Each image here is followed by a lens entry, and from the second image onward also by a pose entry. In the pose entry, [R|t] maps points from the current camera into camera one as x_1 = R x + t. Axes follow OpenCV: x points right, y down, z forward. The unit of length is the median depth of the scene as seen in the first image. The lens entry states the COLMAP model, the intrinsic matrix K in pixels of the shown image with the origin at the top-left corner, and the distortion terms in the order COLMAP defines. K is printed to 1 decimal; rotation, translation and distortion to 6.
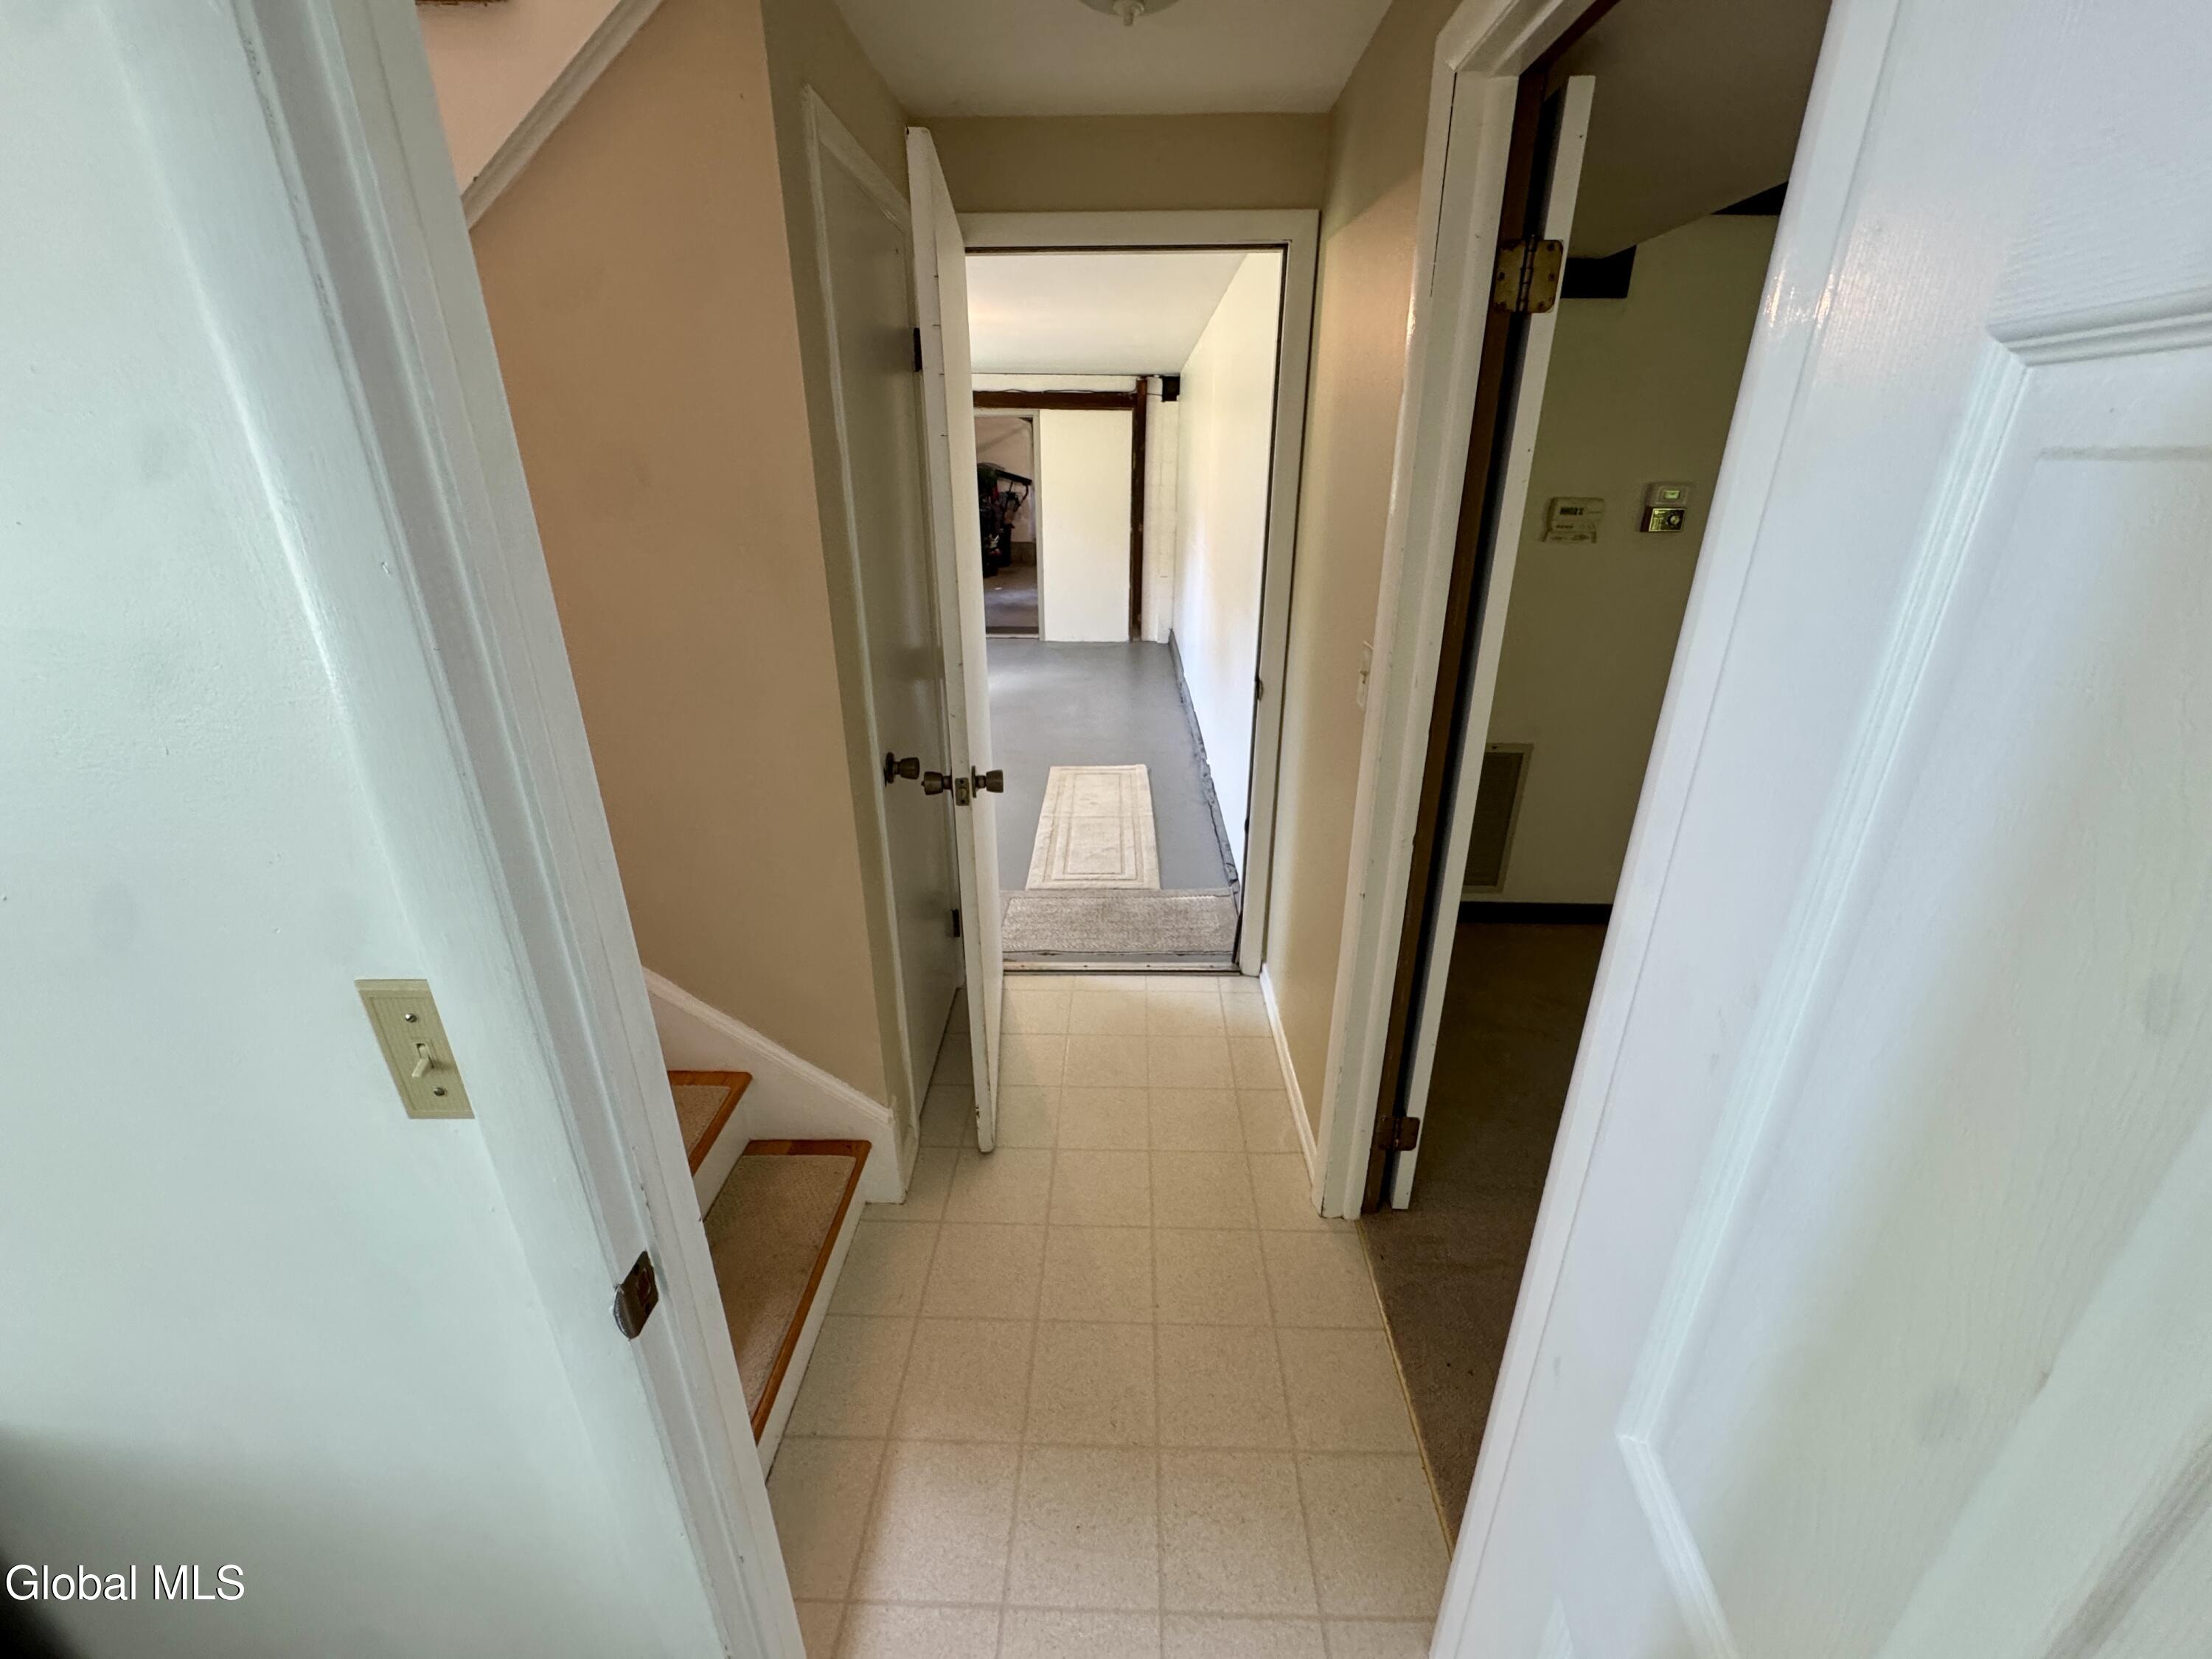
lens RADIAL K [[878.9, 0, 1107.3], [0, 878.9, 829.8], [0, 0, 1]] dist [-0.004042, 0.000494]
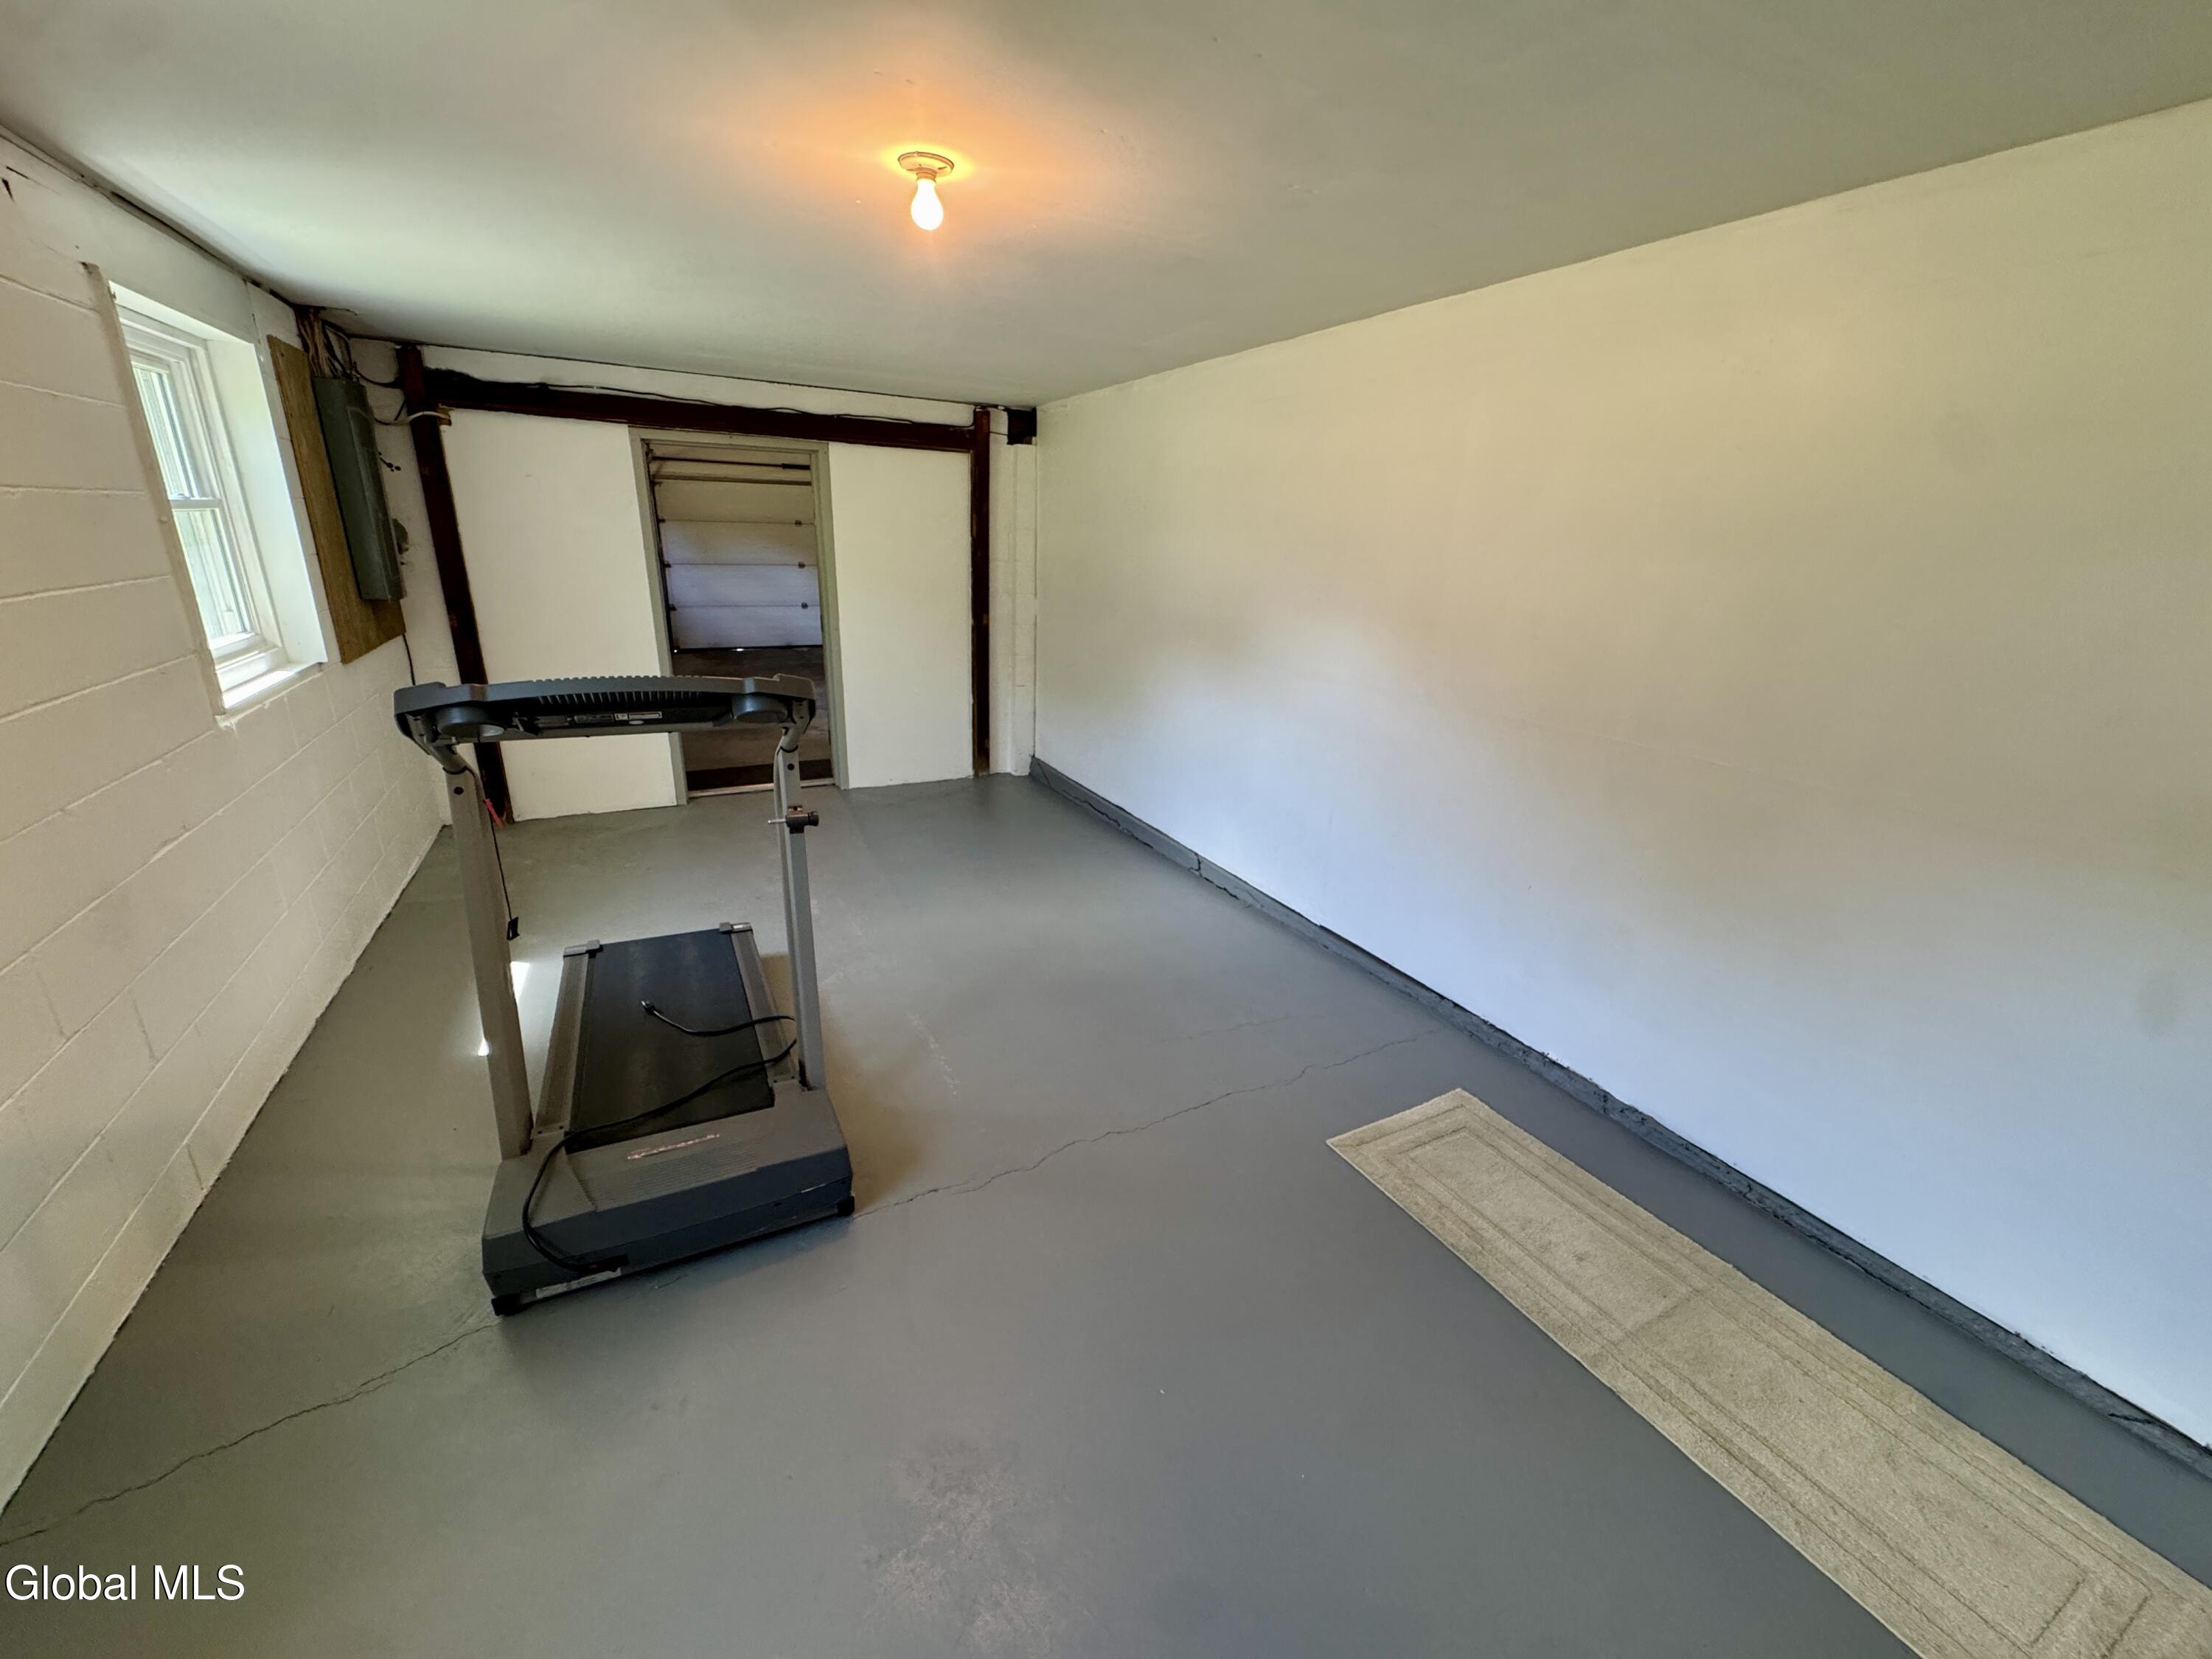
lens RADIAL K [[878.9, 0, 1109.3], [0, 878.9, 831.3], [0, 0, 1]] dist [-0.004042, 0.000494]
pose [[0.873297, -0.136997, 0.467529, -0.235930], [0.160153, 0.987042, -0.009925, -0.161823], [-0.460111, 0.083544, 0.883922, 0.367114]]
